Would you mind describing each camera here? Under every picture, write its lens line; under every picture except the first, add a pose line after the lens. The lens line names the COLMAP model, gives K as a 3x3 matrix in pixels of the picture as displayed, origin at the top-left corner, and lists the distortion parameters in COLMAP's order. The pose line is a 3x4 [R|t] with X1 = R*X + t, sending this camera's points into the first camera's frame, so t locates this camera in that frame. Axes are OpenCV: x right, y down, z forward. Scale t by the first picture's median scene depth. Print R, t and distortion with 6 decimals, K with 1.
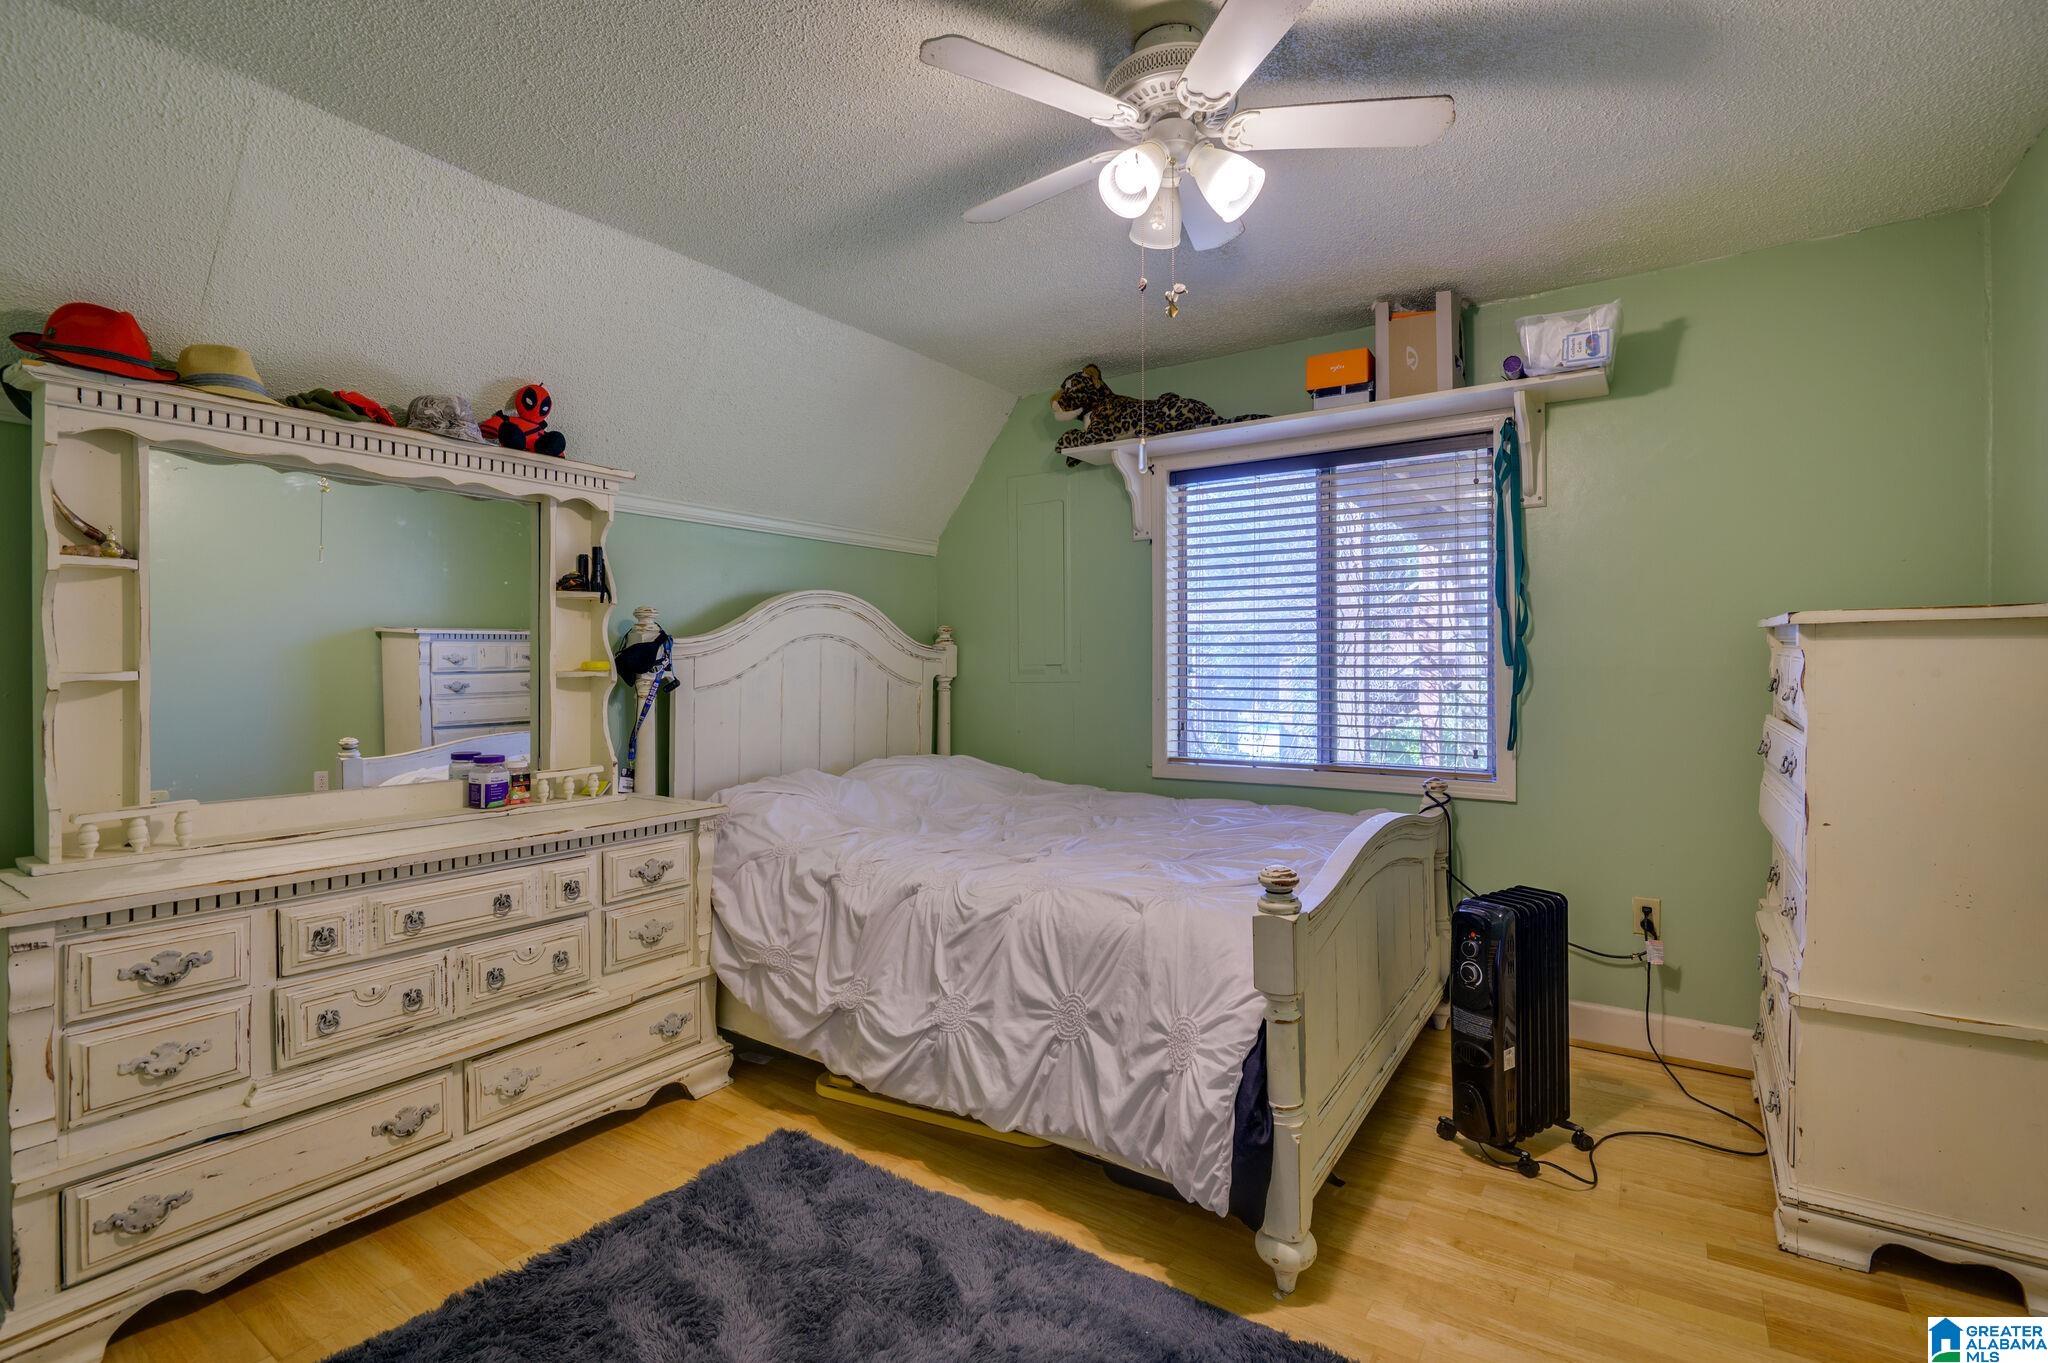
lens RADIAL K [[947.8, 0, 1024.0], [0, 947.8, 681.5], [0, 0, 1]] dist [-0.000669, -0.000375]
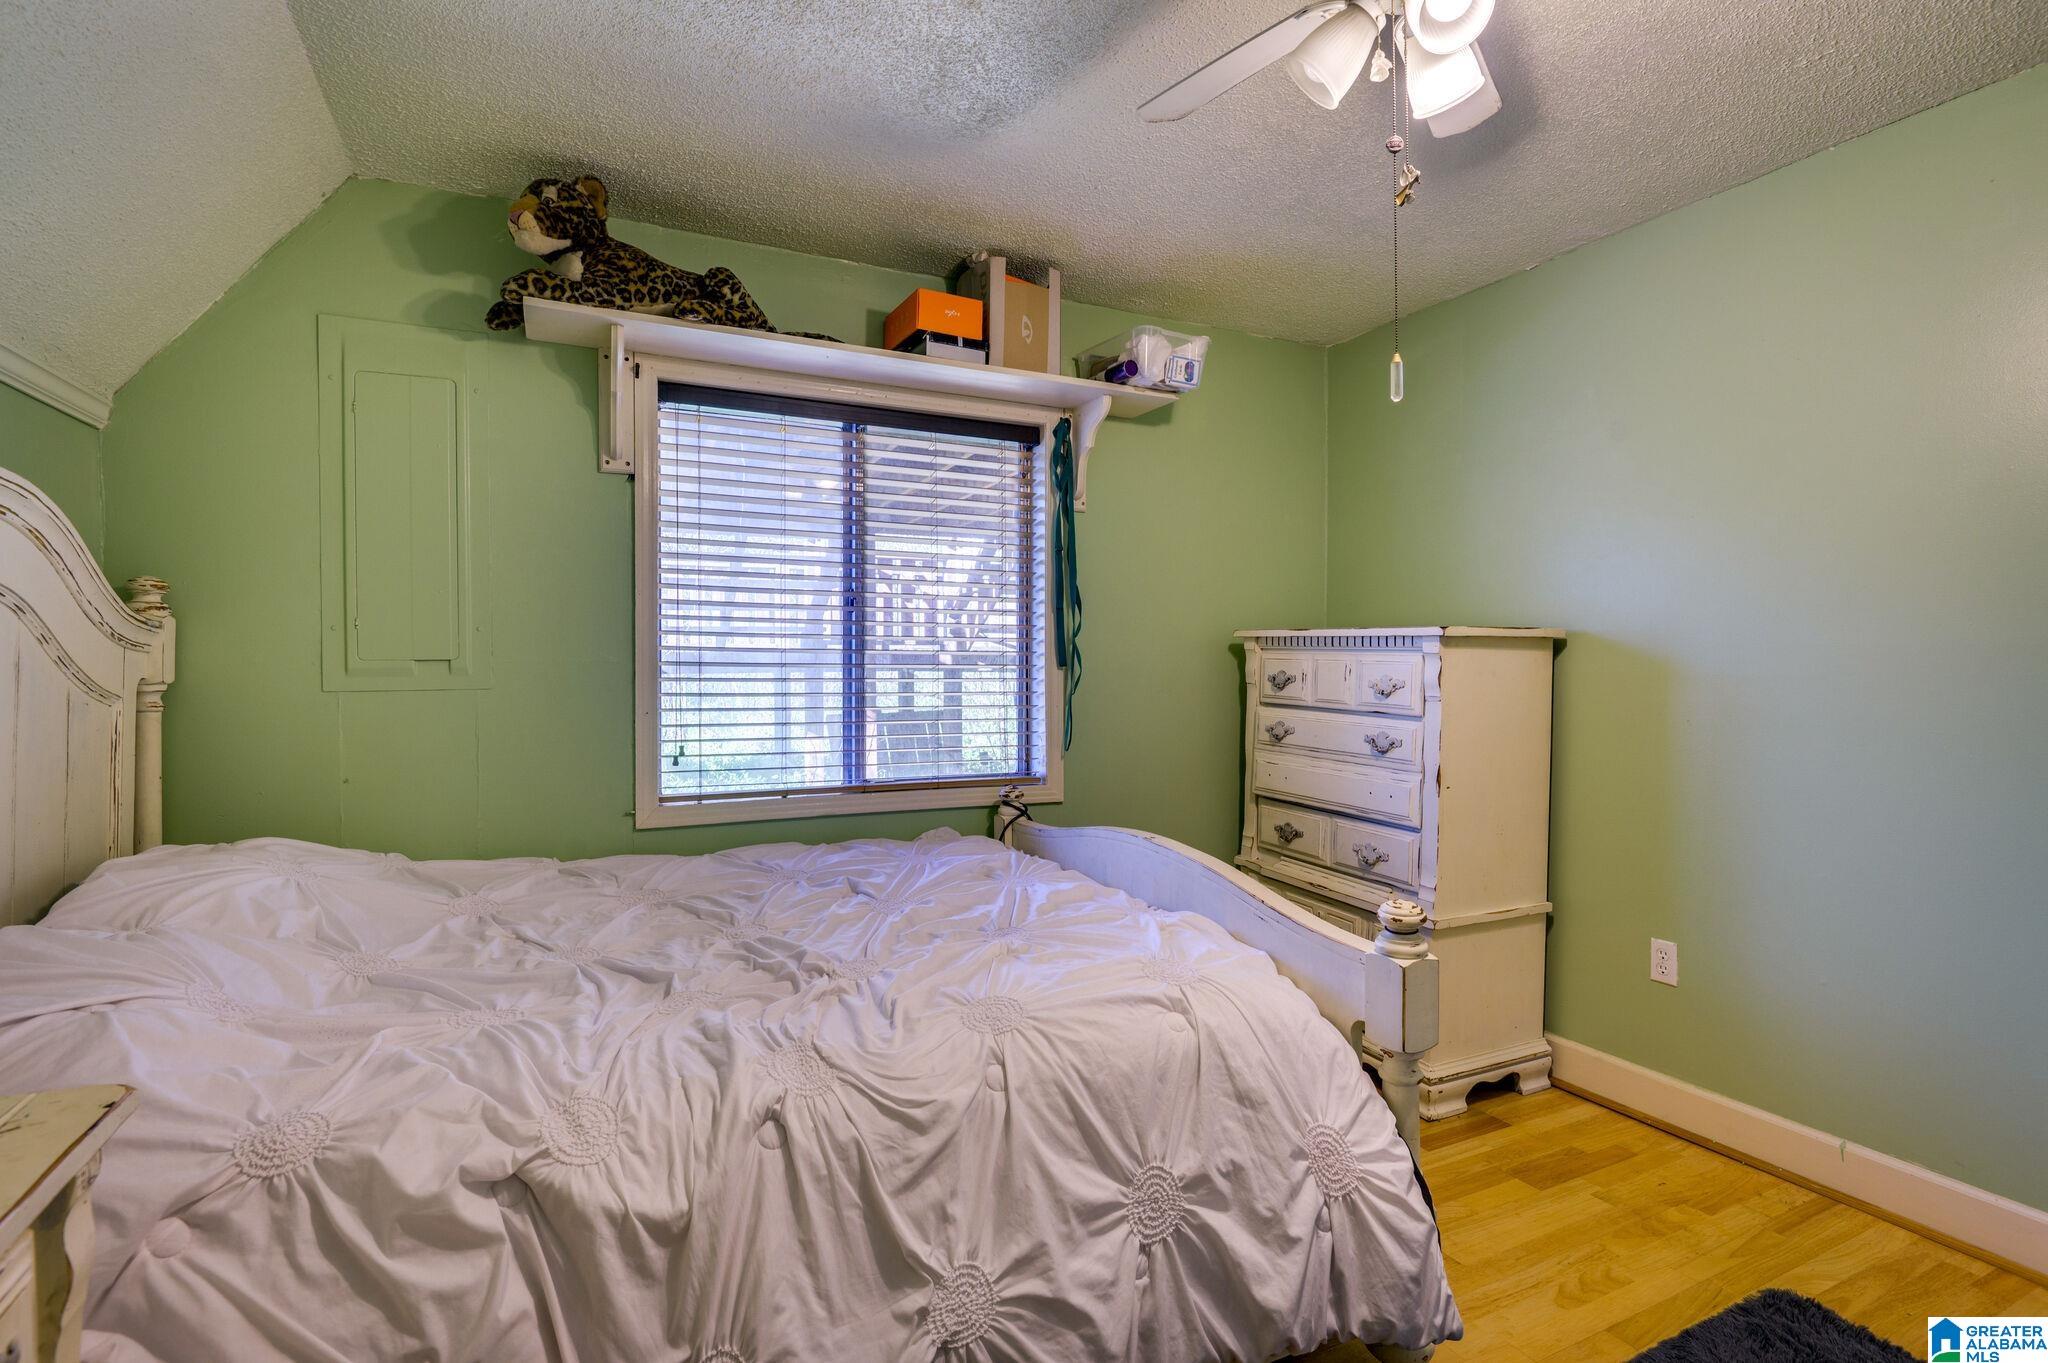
lens RADIAL K [[980.1, 0, 1024.0], [0, 980.1, 681.5], [0, 0, 1]] dist [-0.005793, -0.001363]
pose [[0.509061, -0.008157, 0.860692, -0.395743], [0.007705, 0.999958, 0.004920, -0.006112], [-0.860696, 0.004127, 0.509103, 0.506487]]
